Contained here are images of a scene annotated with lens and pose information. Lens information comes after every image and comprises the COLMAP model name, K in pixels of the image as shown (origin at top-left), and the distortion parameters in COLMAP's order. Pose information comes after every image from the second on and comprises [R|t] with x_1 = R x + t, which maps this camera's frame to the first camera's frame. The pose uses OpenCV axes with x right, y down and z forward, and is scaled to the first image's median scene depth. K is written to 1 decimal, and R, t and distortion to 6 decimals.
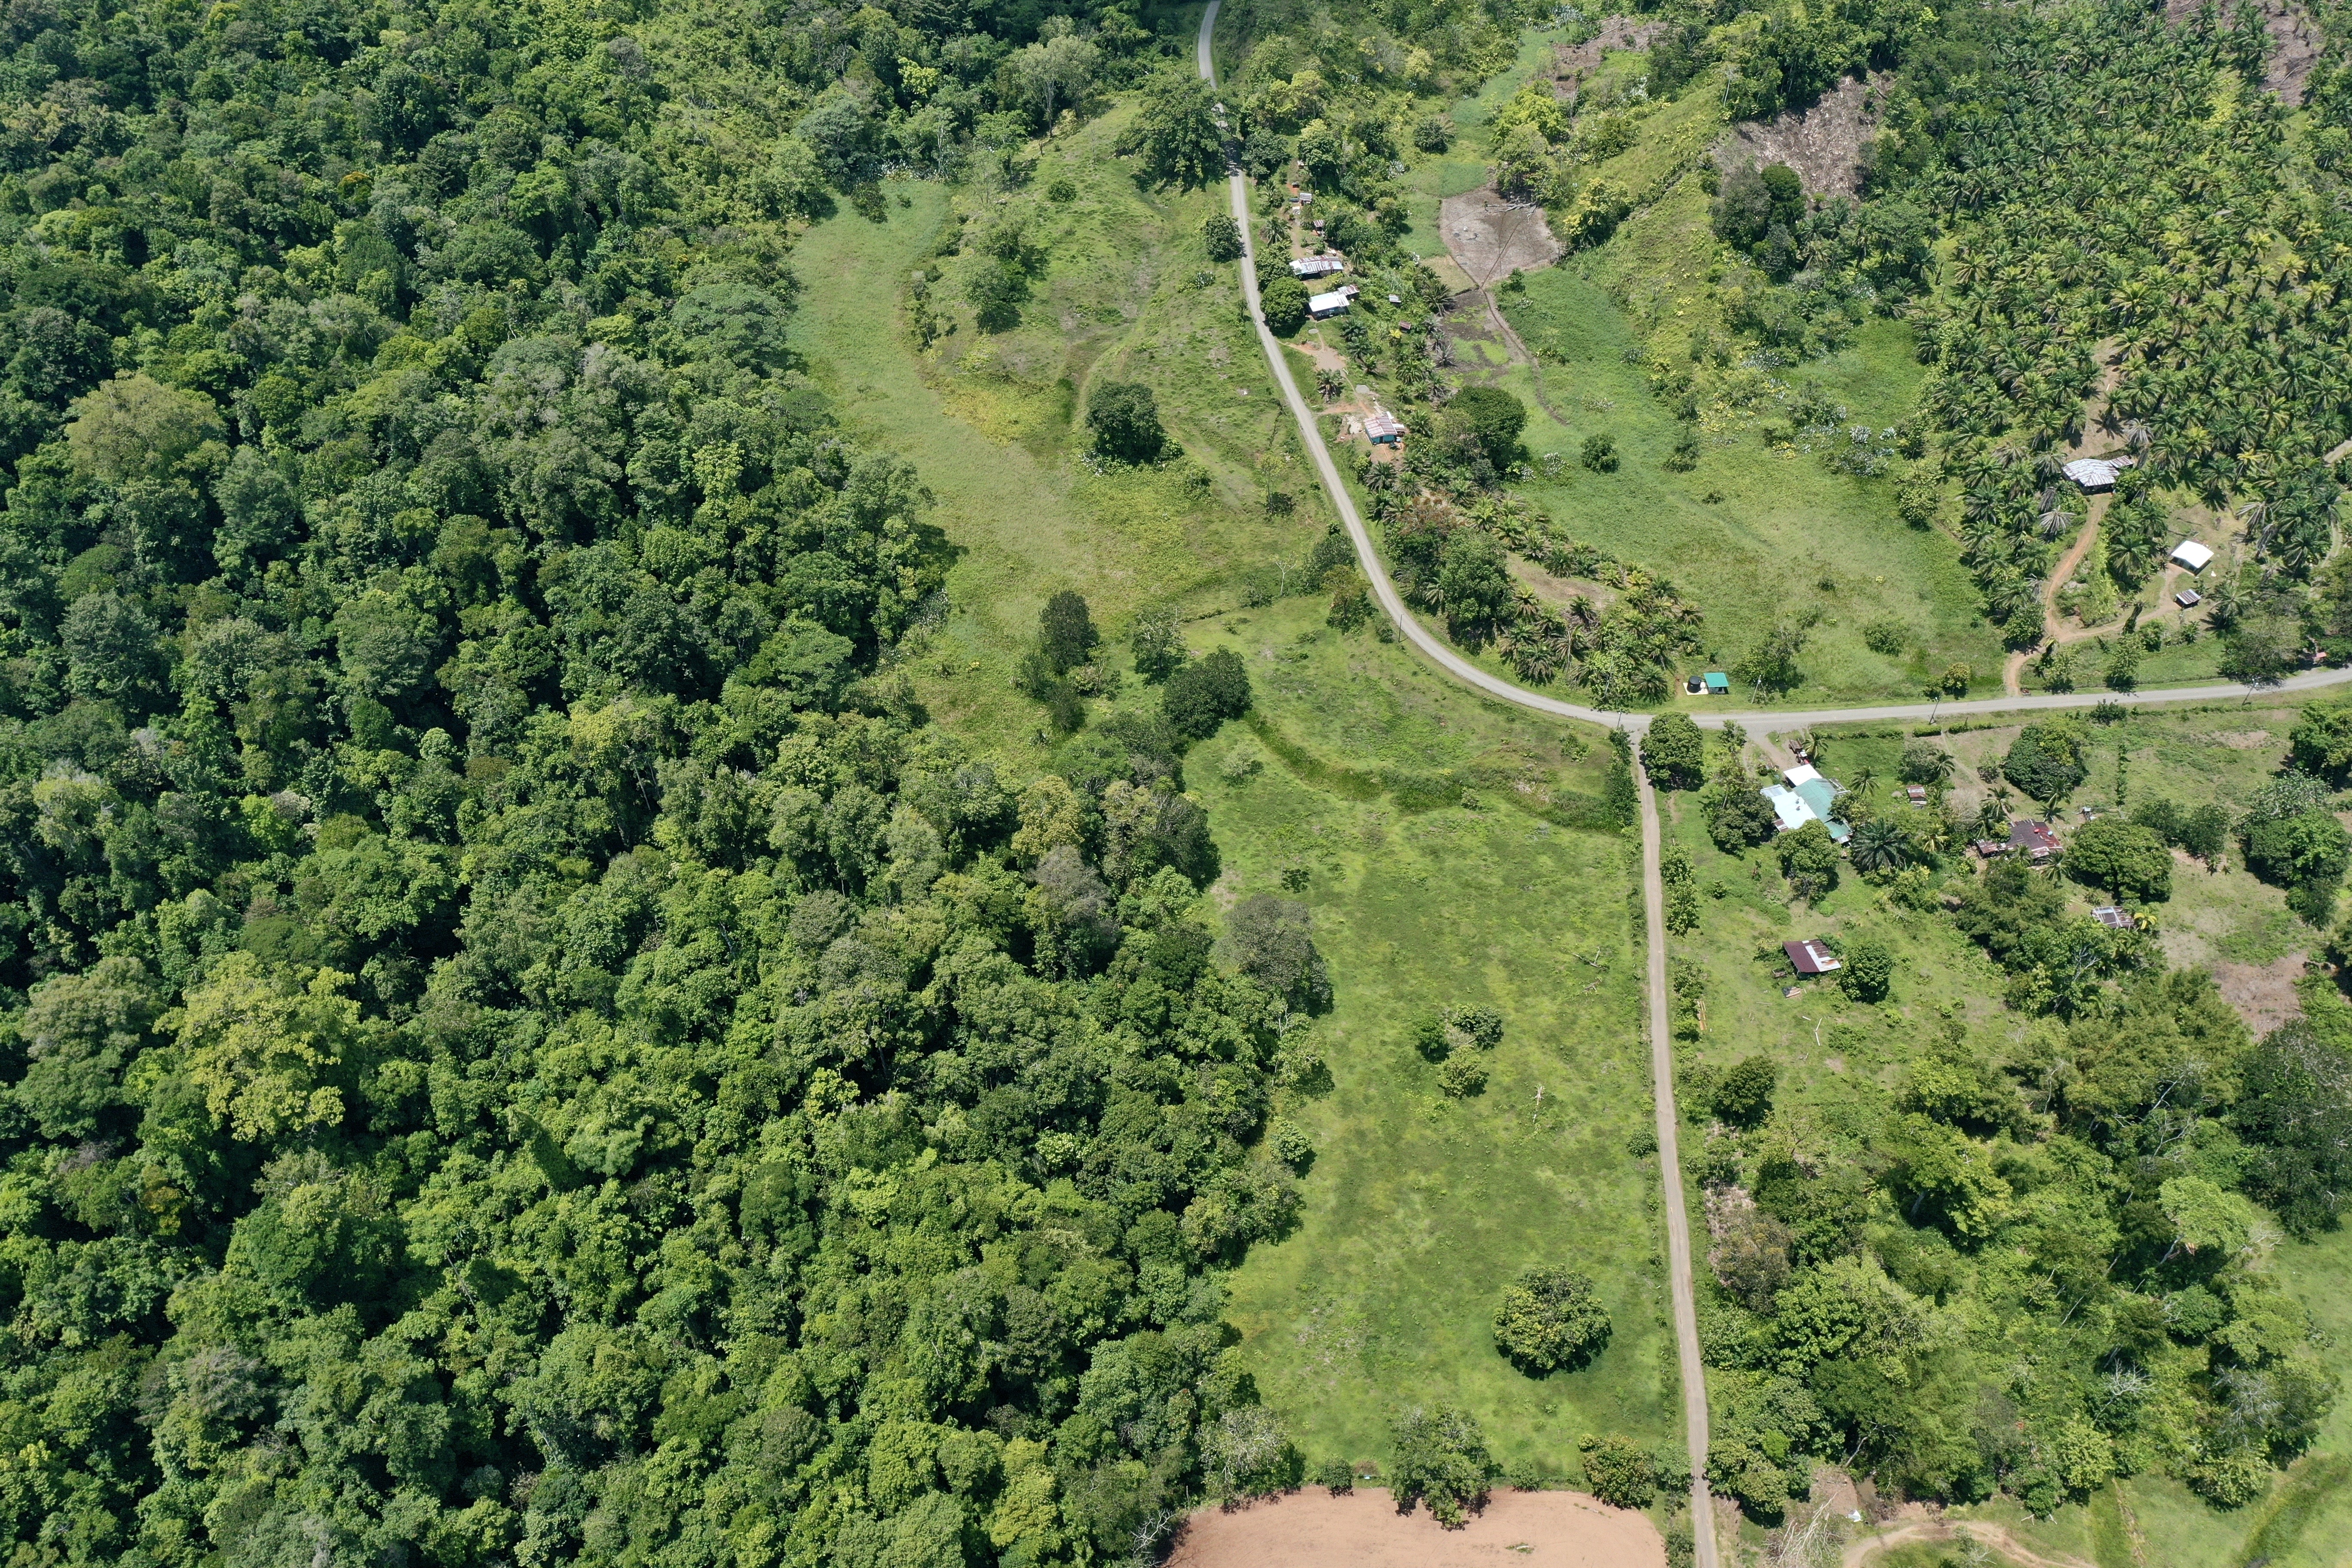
lens RADIAL K [[1872.8, 0, 1188.3], [0, 1872.8, 778.5], [0, 0, 1]] dist [0.010025, -0.000448]
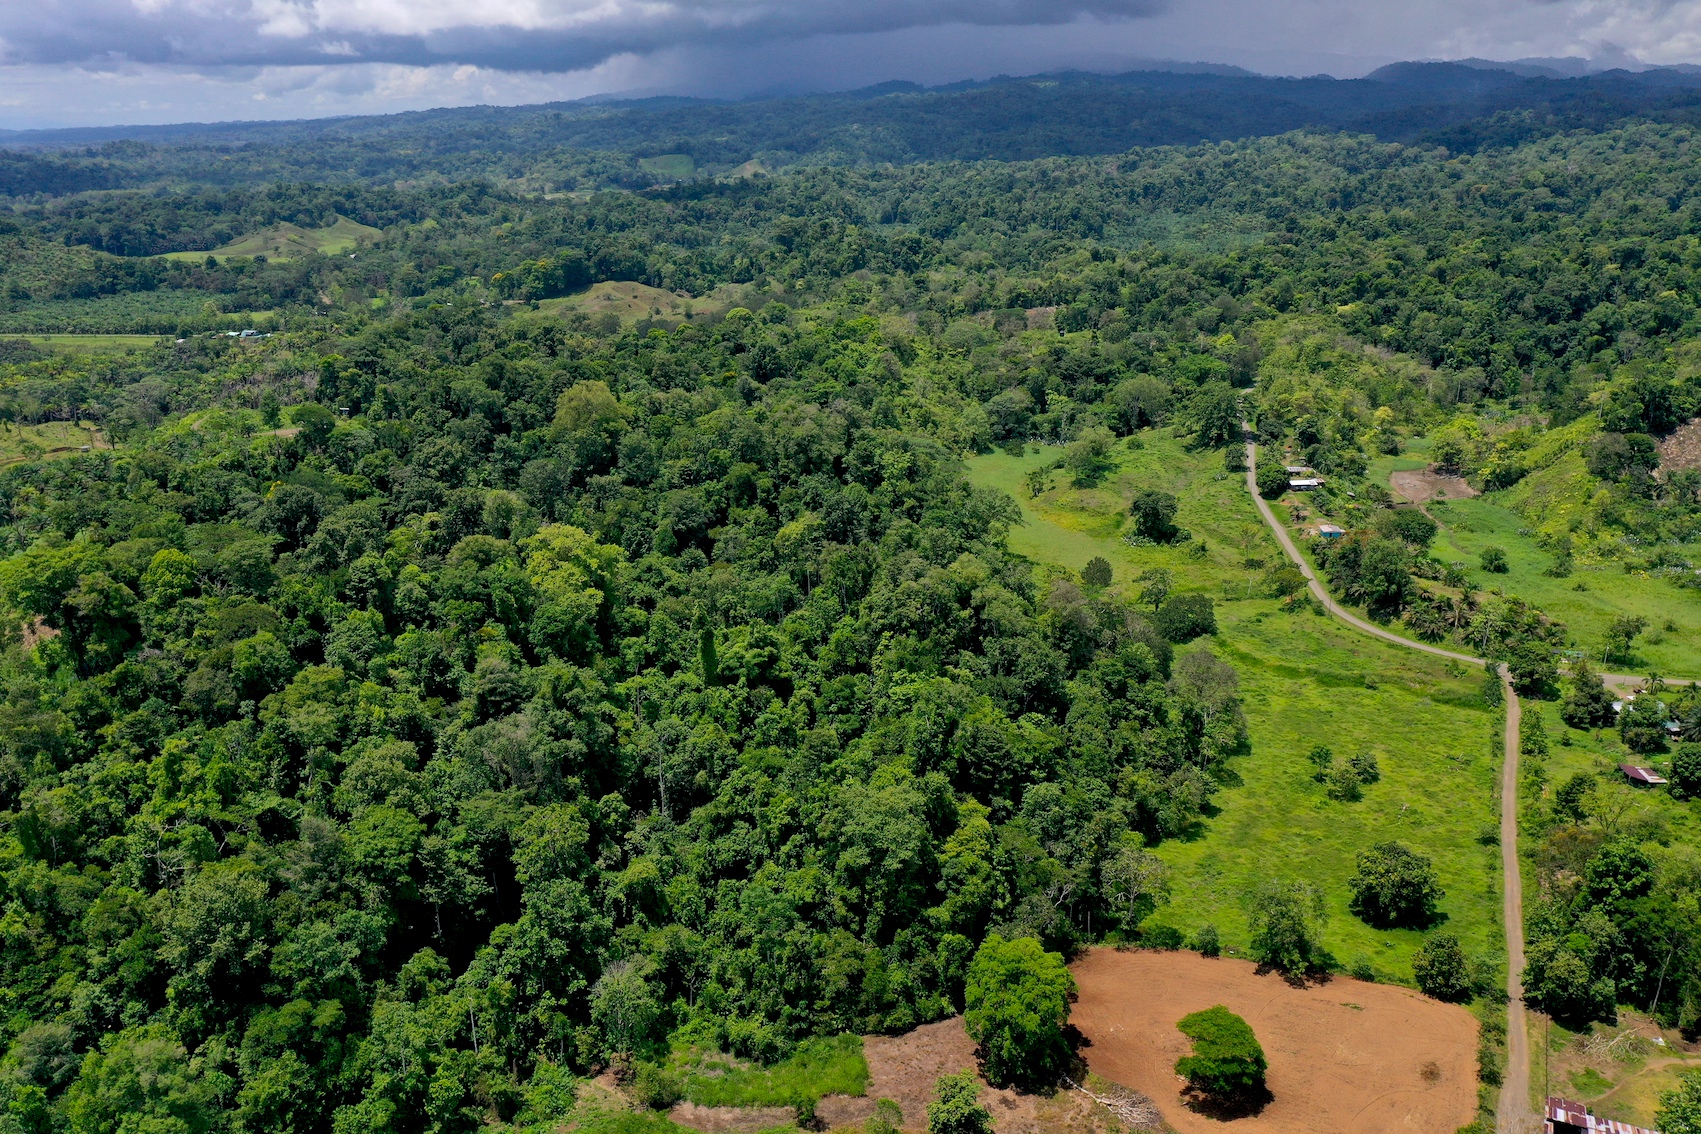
lens RADIAL K [[1316.0, 0, 850.5], [0, 1316.0, 567.0], [0, 0, 1]] dist [0.004332, -0.010748]
pose [[0.950248, 0.097709, -0.295772, 0.062146], [-0.214356, 0.894064, -0.393322, 0.386201], [0.226008, 0.437154, 0.870527, 0.030128]]
